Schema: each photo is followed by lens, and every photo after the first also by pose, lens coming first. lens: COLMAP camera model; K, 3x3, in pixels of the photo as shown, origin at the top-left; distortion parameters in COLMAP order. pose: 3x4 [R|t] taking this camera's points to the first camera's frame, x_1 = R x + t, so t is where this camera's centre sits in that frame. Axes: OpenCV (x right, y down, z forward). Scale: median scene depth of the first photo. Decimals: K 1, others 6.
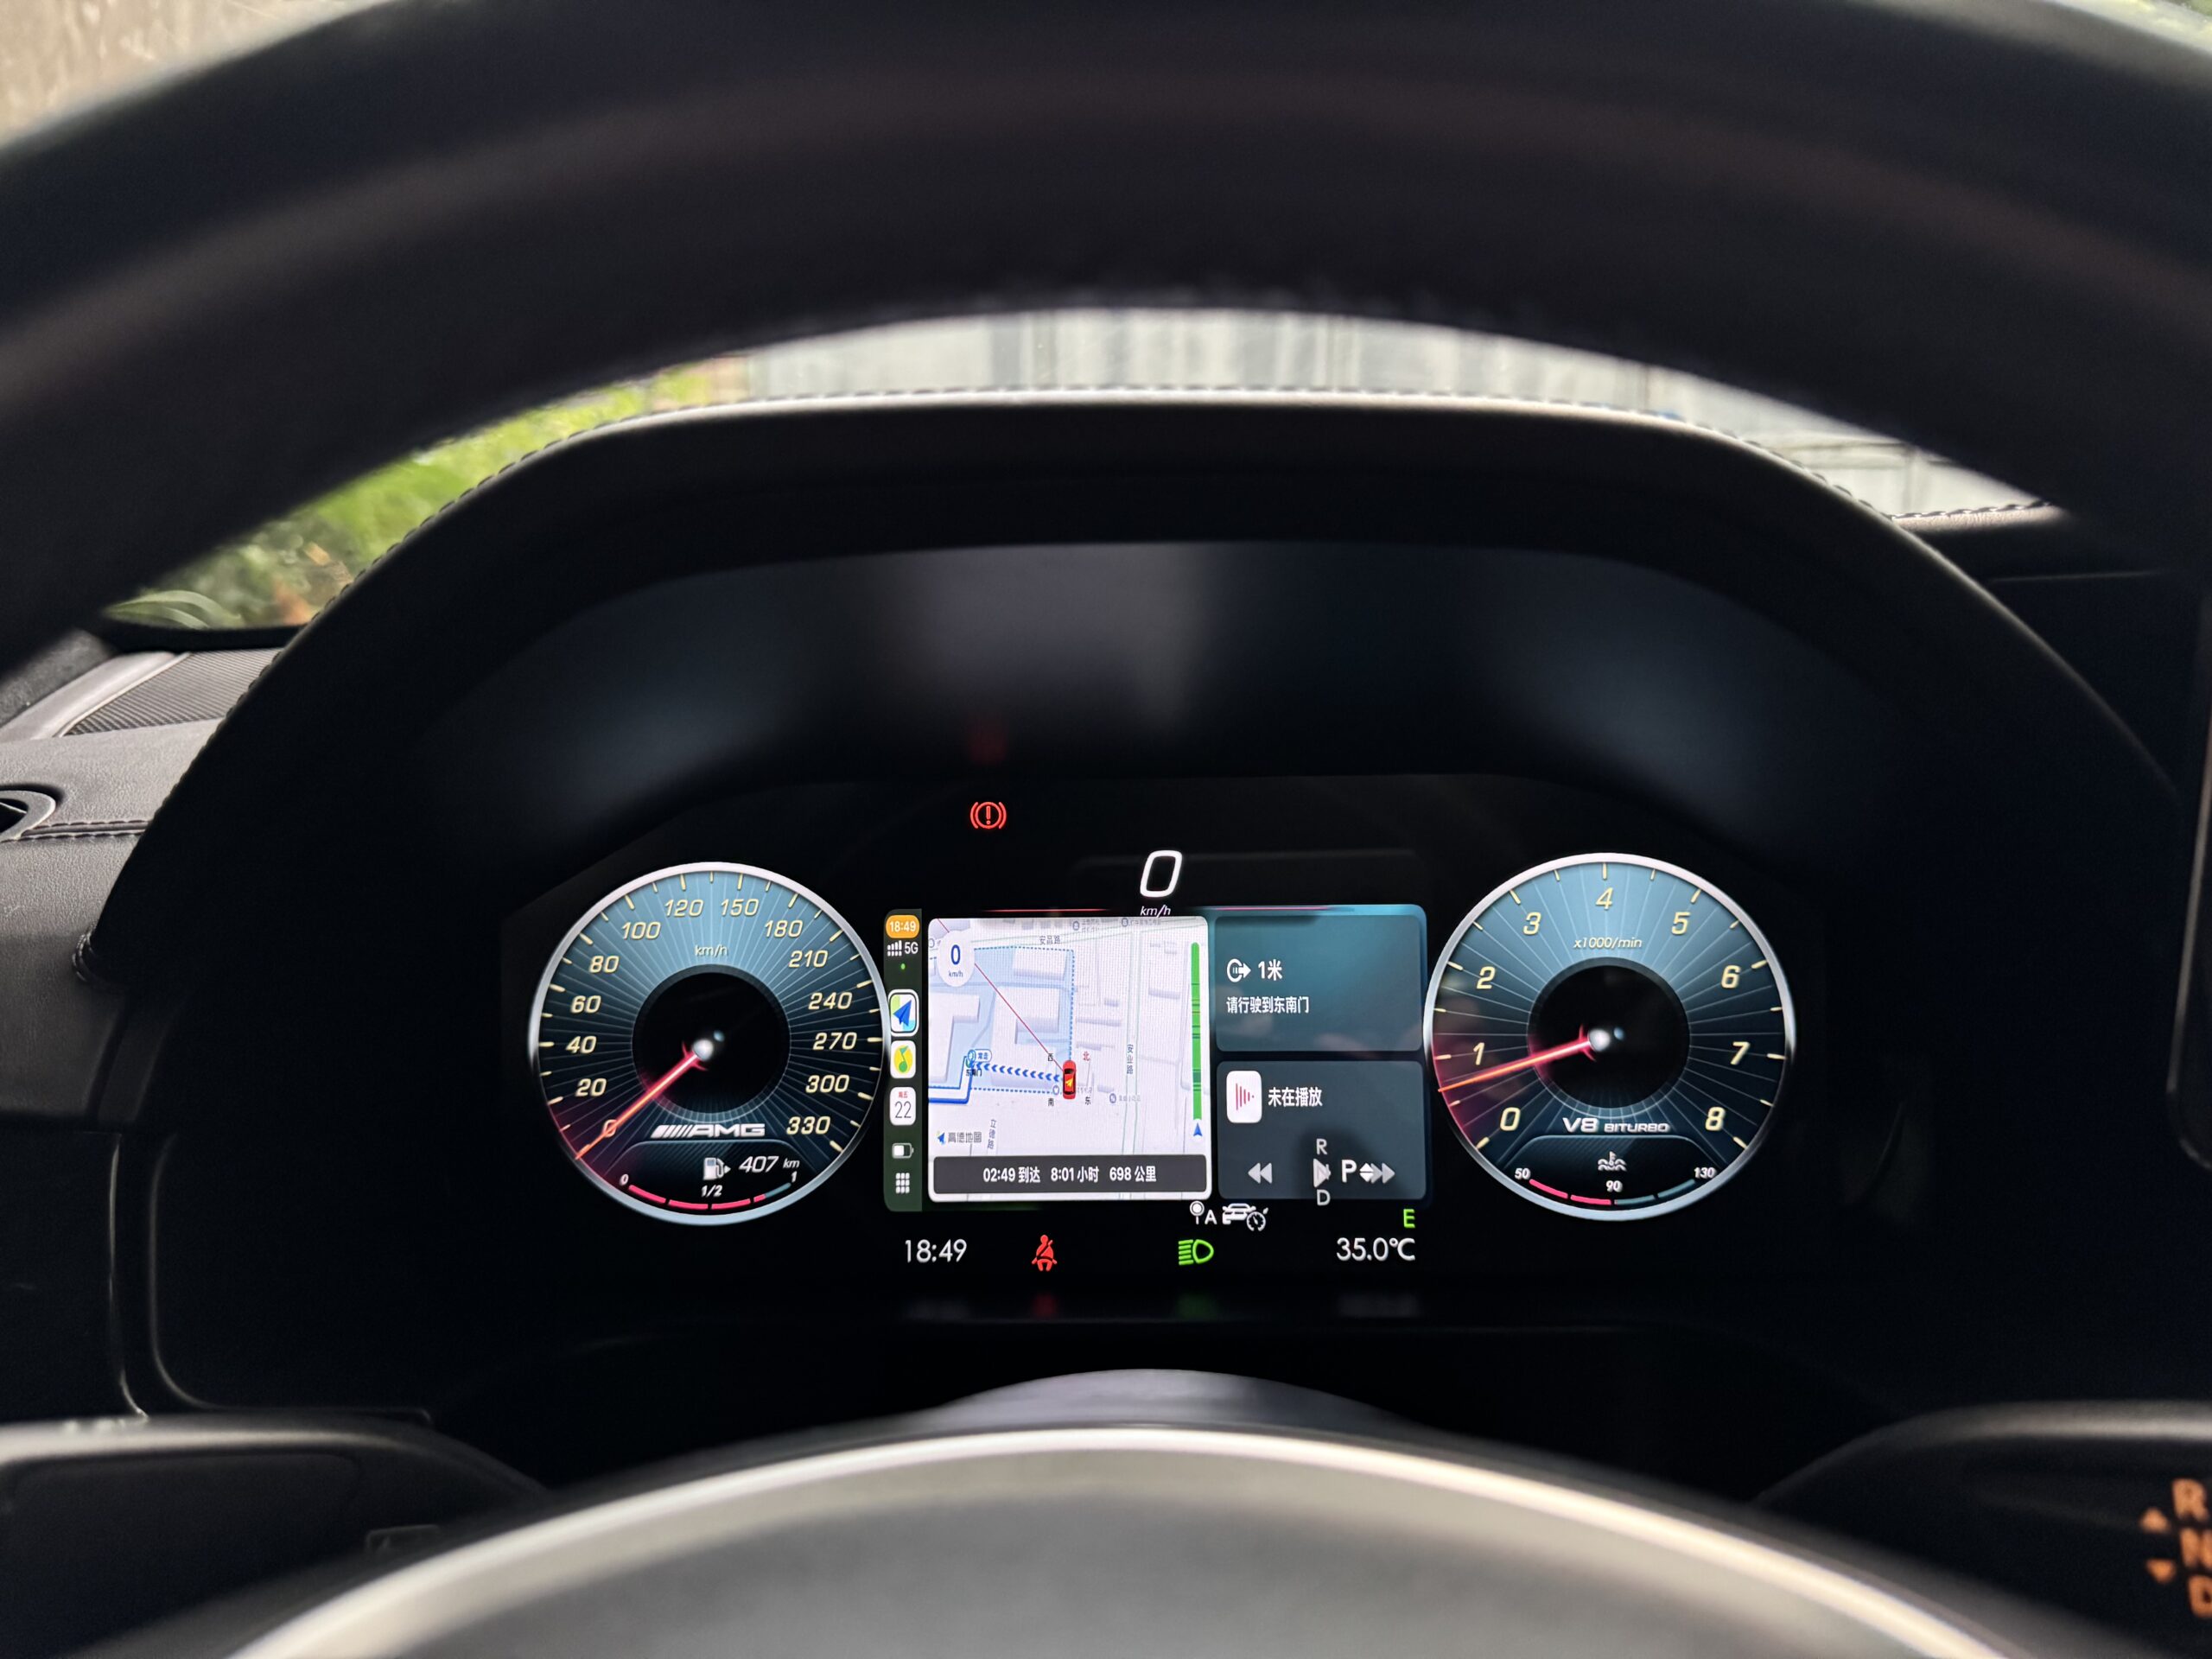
lens RADIAL K [[1566.6, 0, 1099.5], [0, 1566.6, 809.1], [0, 0, 1]] dist [0.091407, -0.138631]
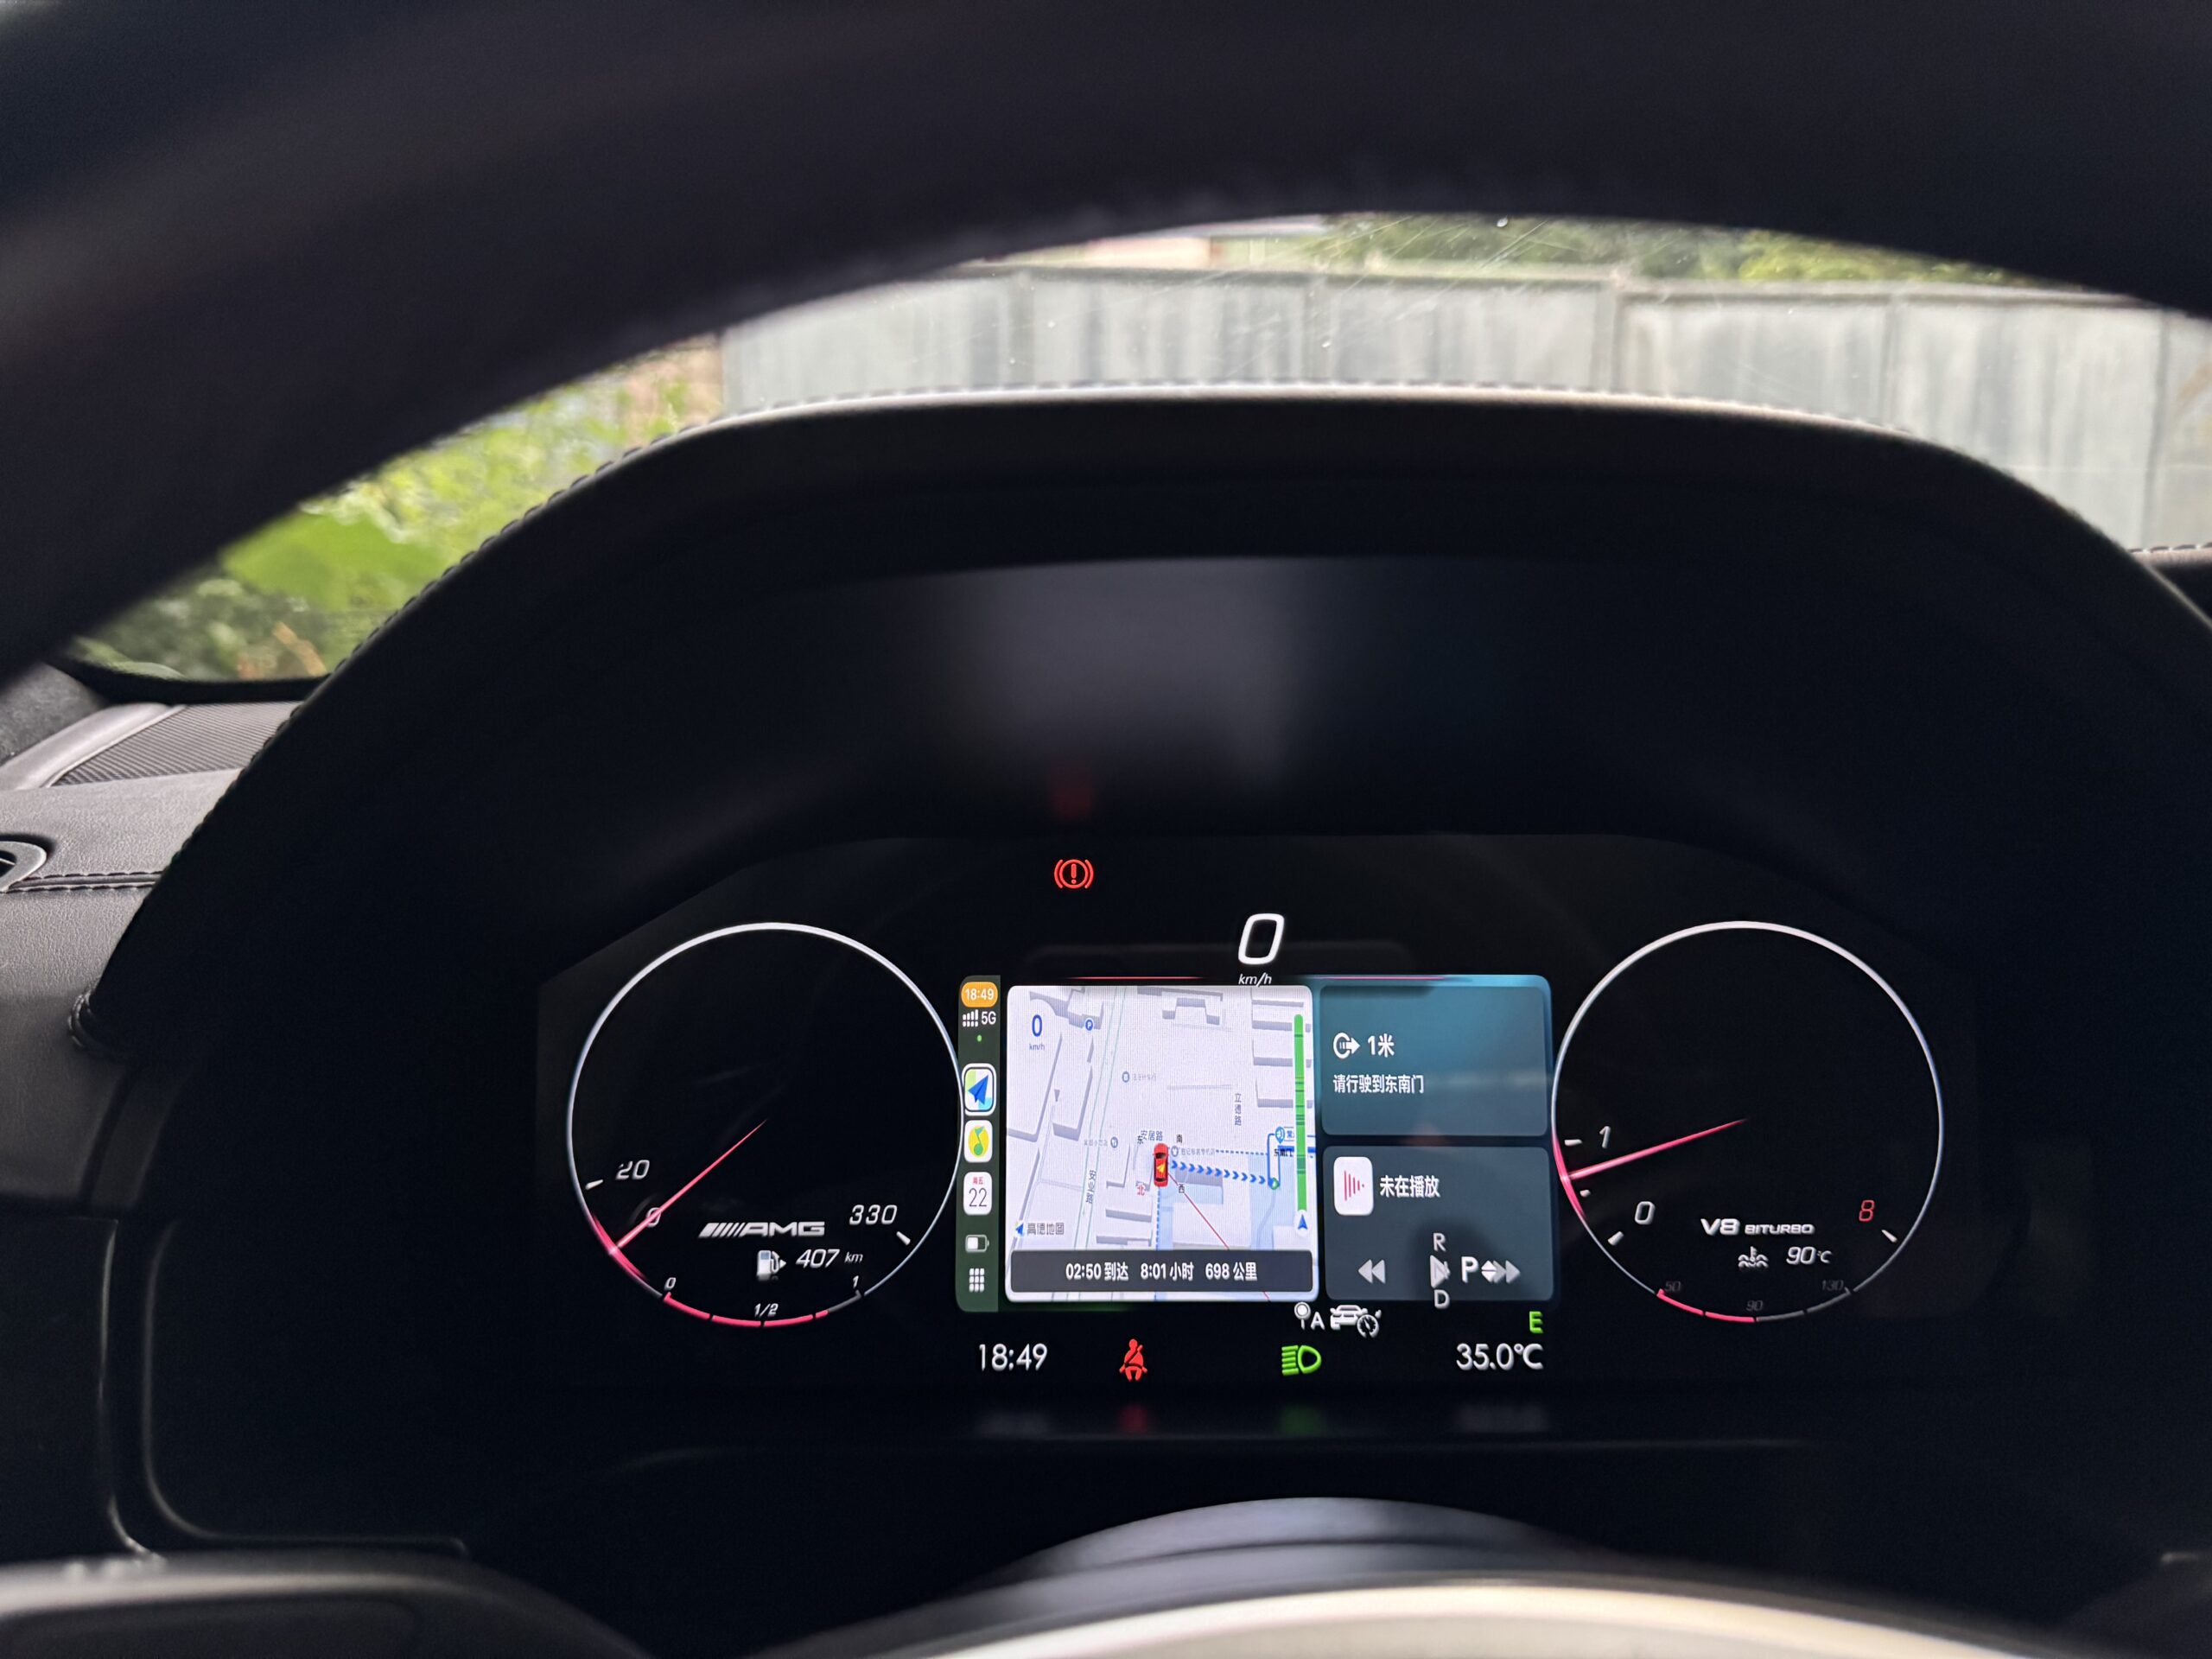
lens RADIAL K [[1574.5, 0, 1098.3], [0, 1574.5, 803.7], [0, 0, 1]] dist [0.071153, -0.104791]
pose [[0.999735, 0.009764, 0.020843, -0.076957], [-0.008501, 0.998172, -0.059843, 0.018428], [-0.021389, 0.059650, 0.997990, 0.075846]]
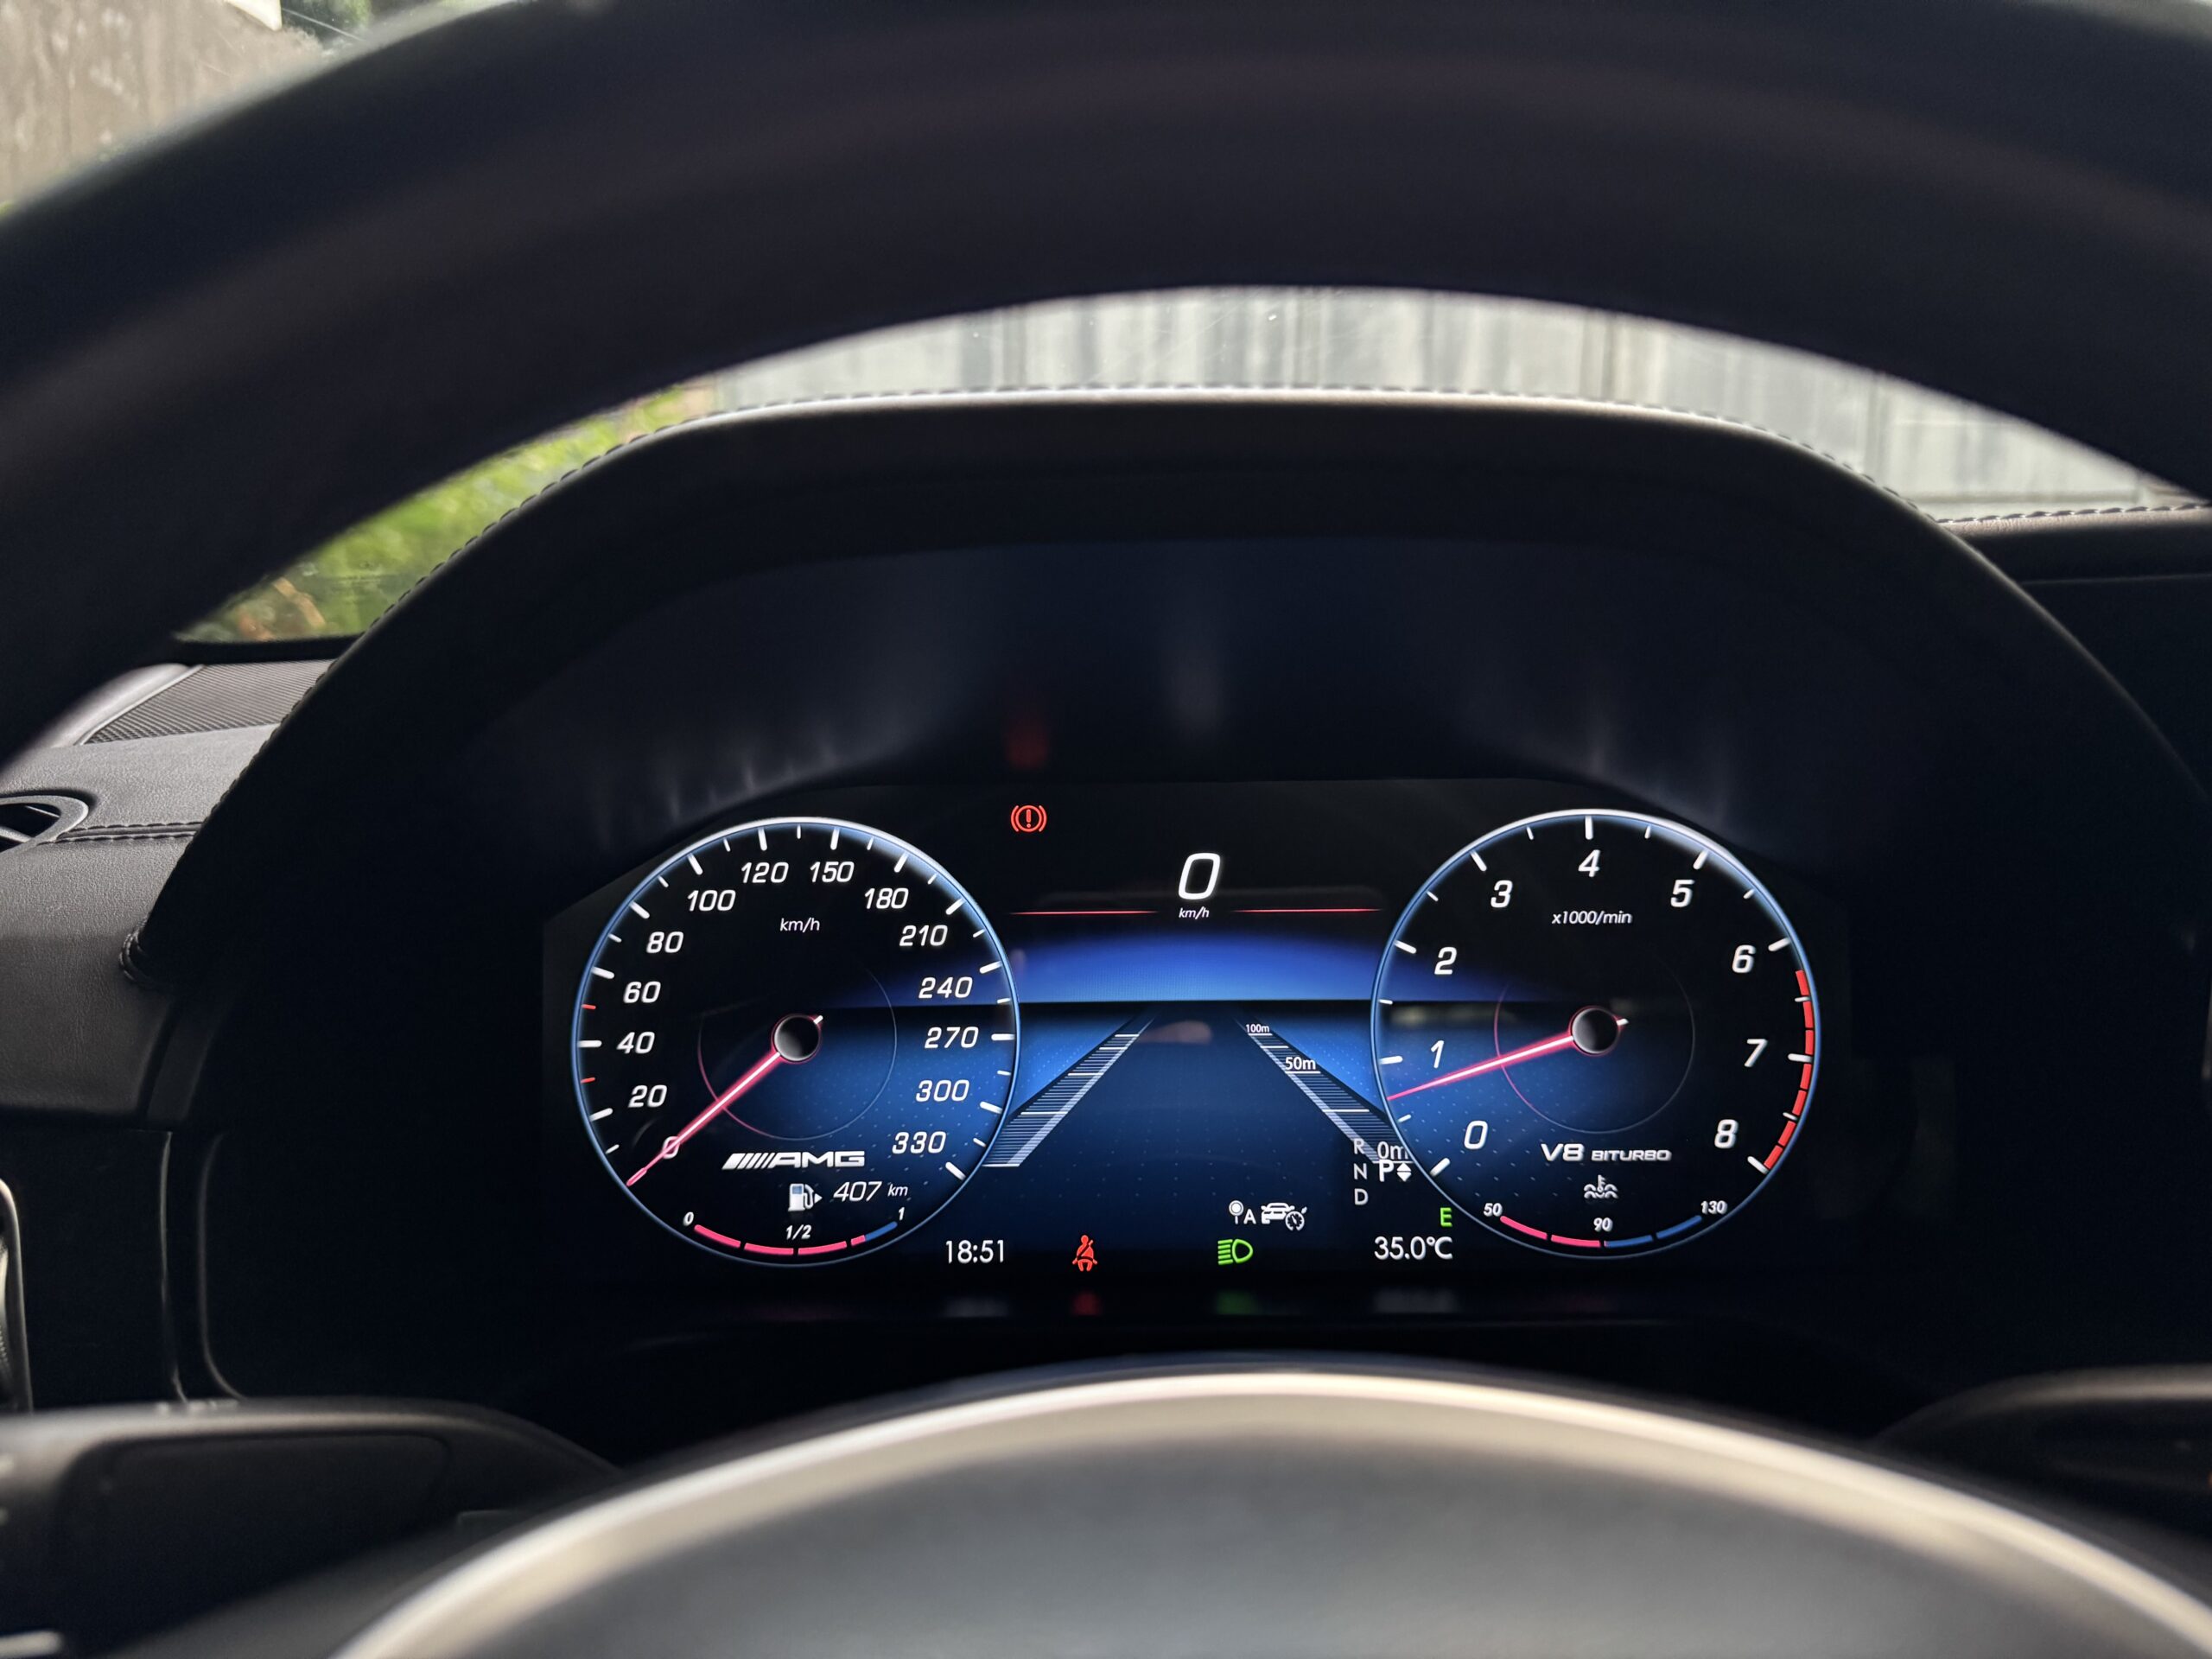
lens RADIAL K [[1566.6, 0, 1099.5], [0, 1566.6, 809.1], [0, 0, 1]] dist [0.091407, -0.138631]
pose [[0.999774, 0.001271, 0.021243, -0.047287], [-0.000819, 0.999773, -0.021274, 0.019646], [-0.021266, 0.021251, 0.999548, -0.011593]]
